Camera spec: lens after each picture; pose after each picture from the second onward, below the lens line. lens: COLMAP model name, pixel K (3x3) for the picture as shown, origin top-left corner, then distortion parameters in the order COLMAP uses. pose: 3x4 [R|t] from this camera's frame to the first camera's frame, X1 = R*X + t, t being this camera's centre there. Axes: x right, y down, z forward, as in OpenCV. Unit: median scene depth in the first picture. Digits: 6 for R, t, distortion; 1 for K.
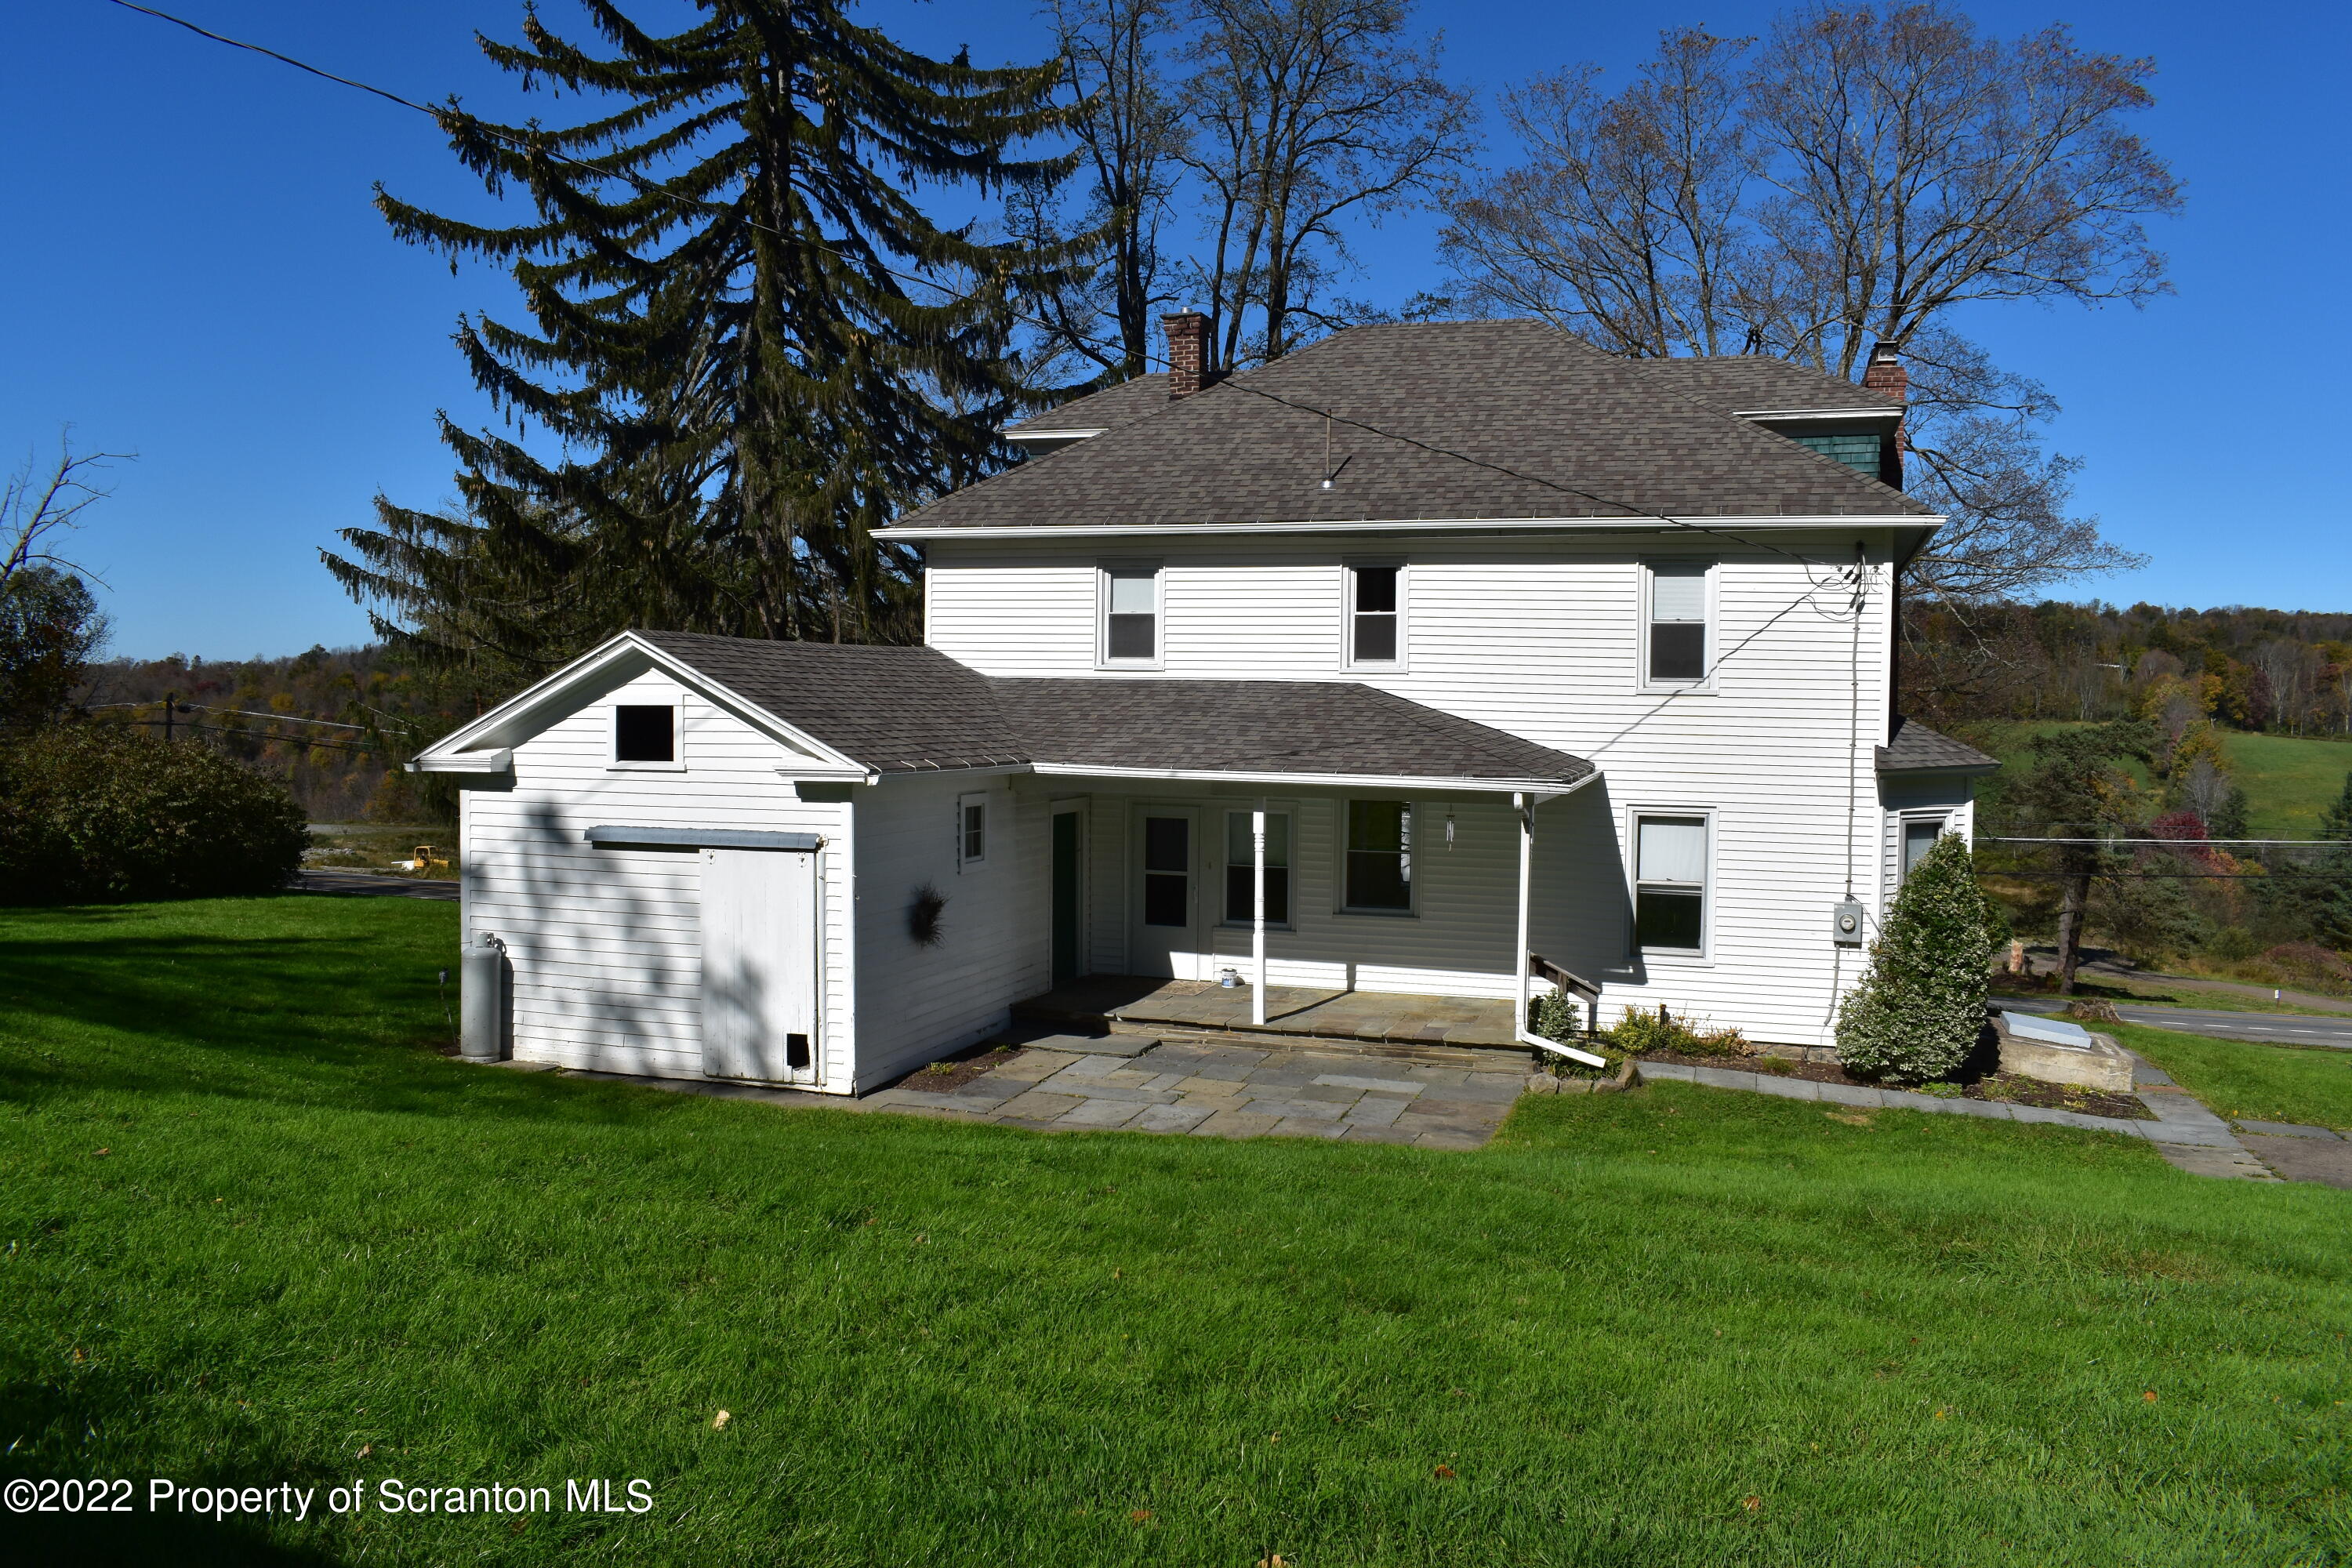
lens RADIAL K [[1830.6, 0, 1193.4], [0, 1830.6, 767.1], [0, 0, 1]] dist [-0.091074, 0.009396]
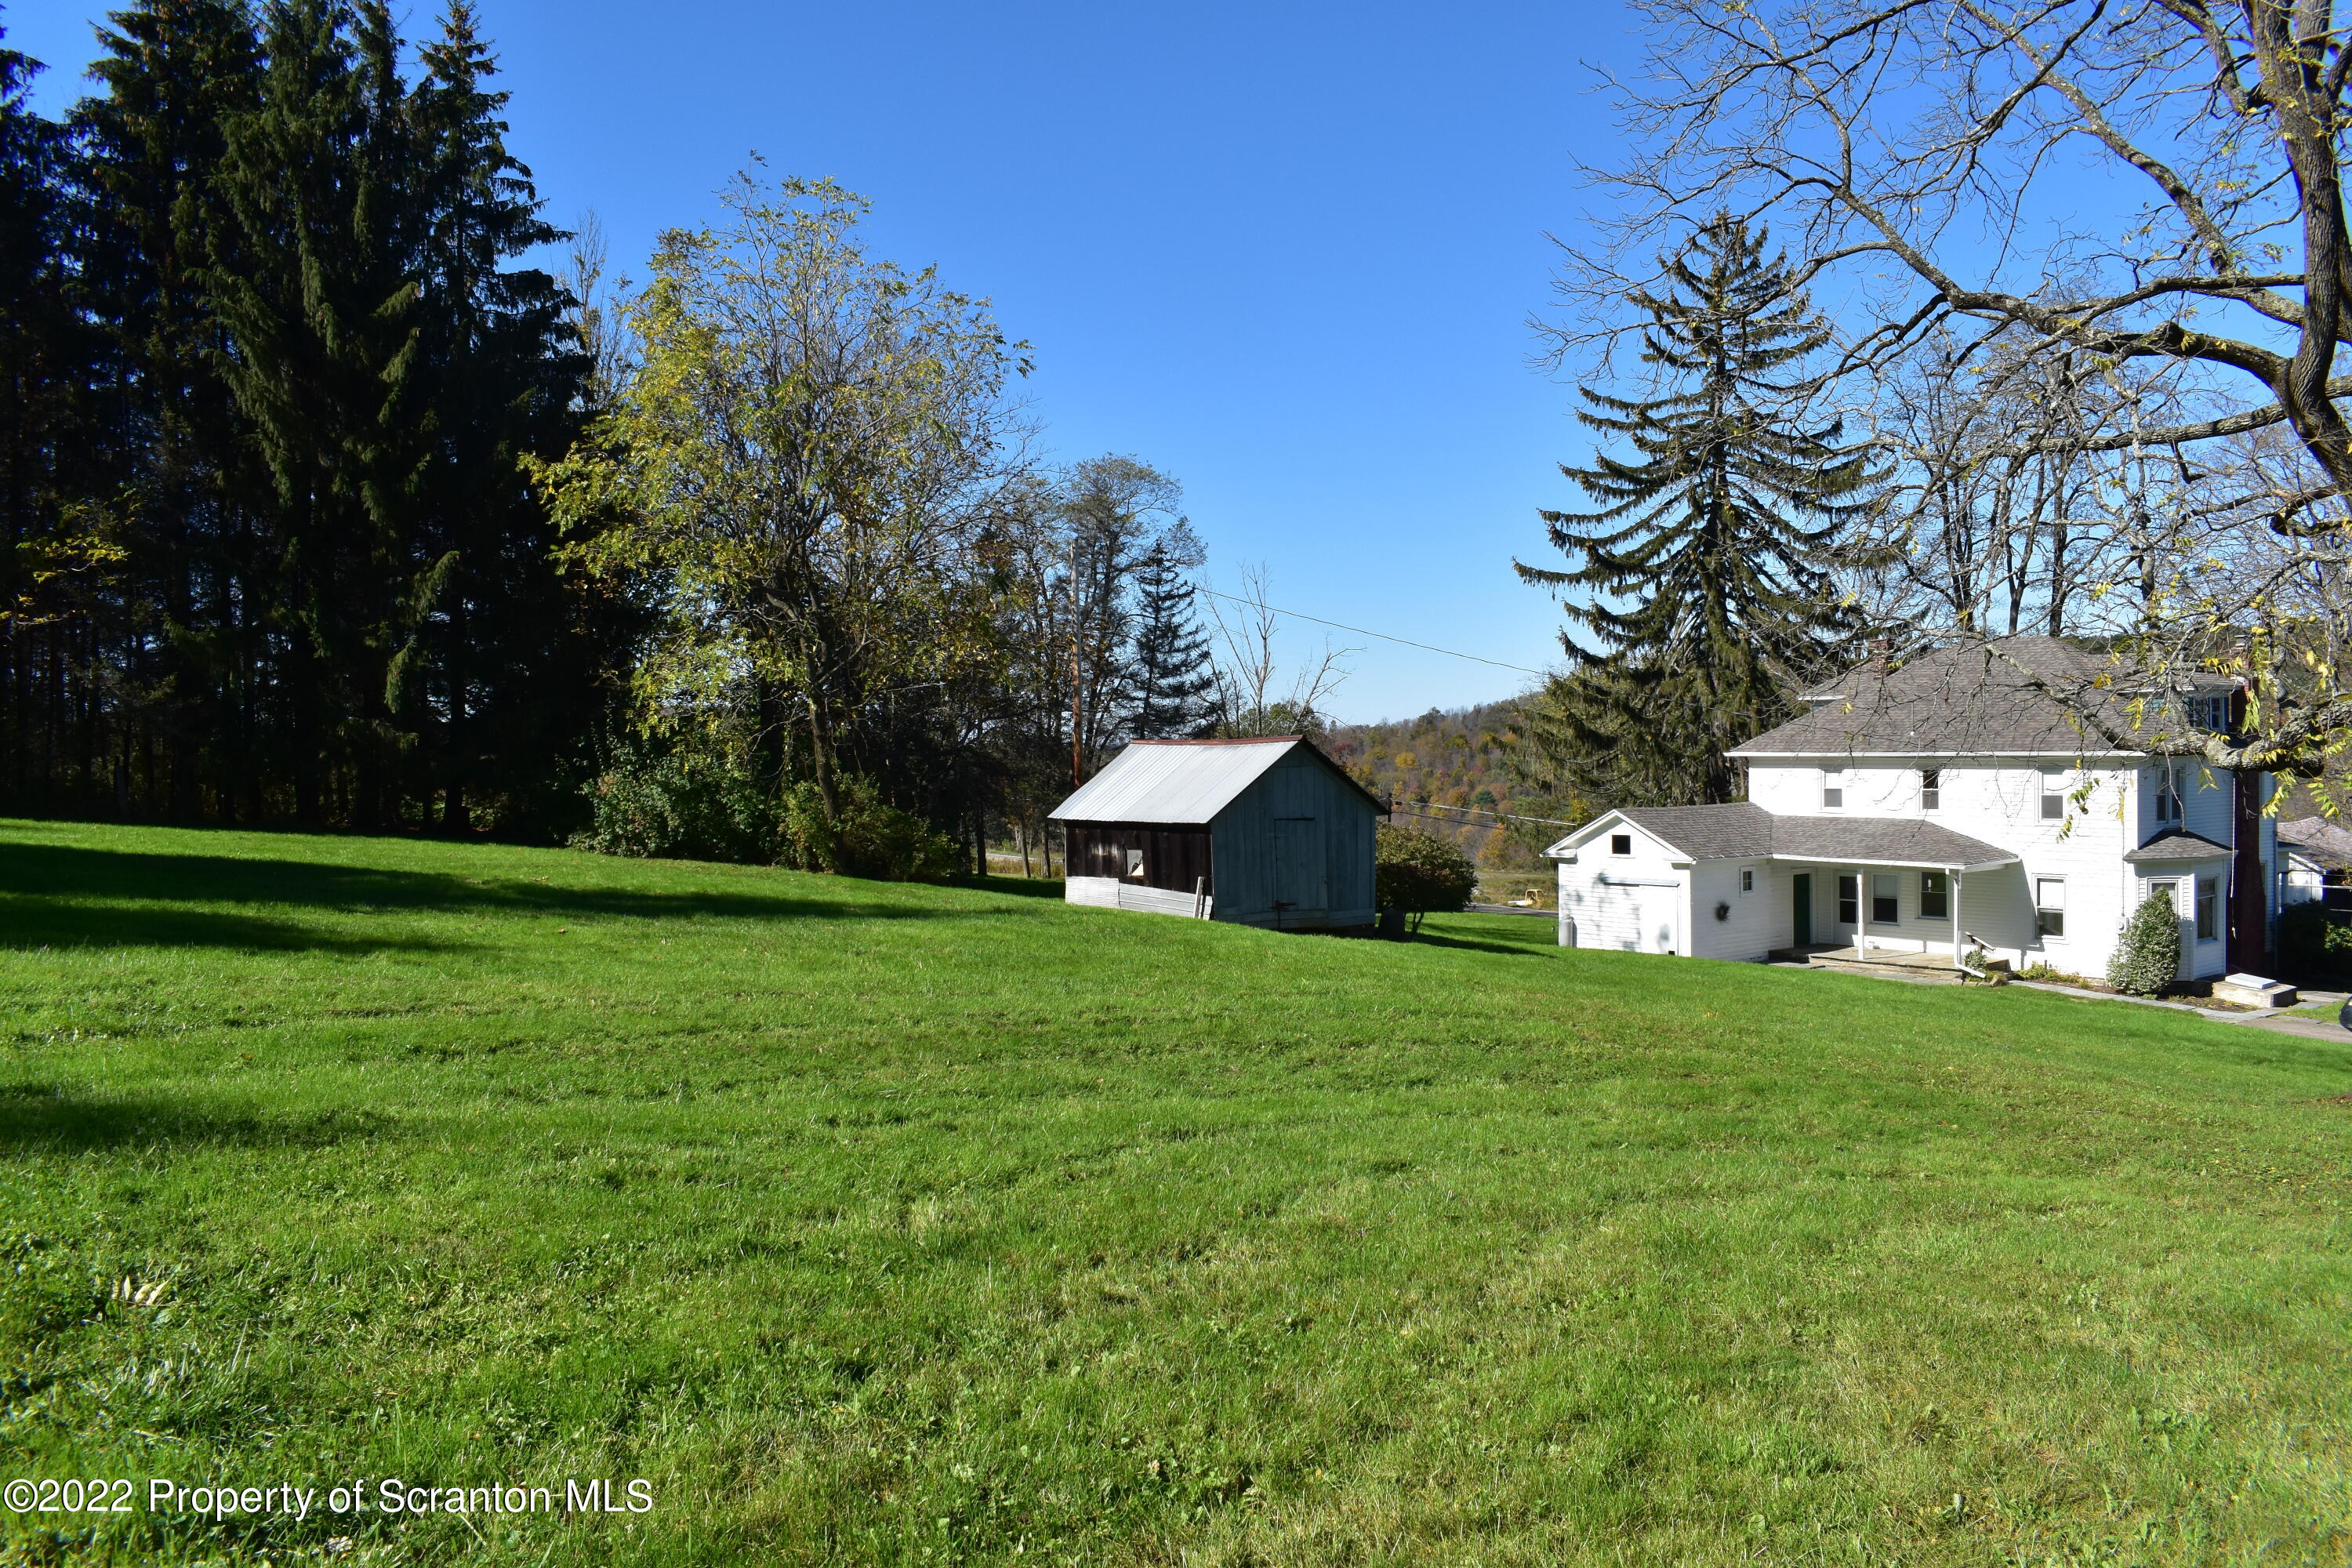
lens RADIAL K [[1830.6, 0, 1193.4], [0, 1830.6, 767.1], [0, 0, 1]] dist [-0.091074, 0.009396]
pose [[0.834083, -0.015992, -0.551408, 0.582975], [0.001054, 0.999624, -0.027396, -0.051045], [0.551638, 0.022269, 0.833786, -1.432188]]
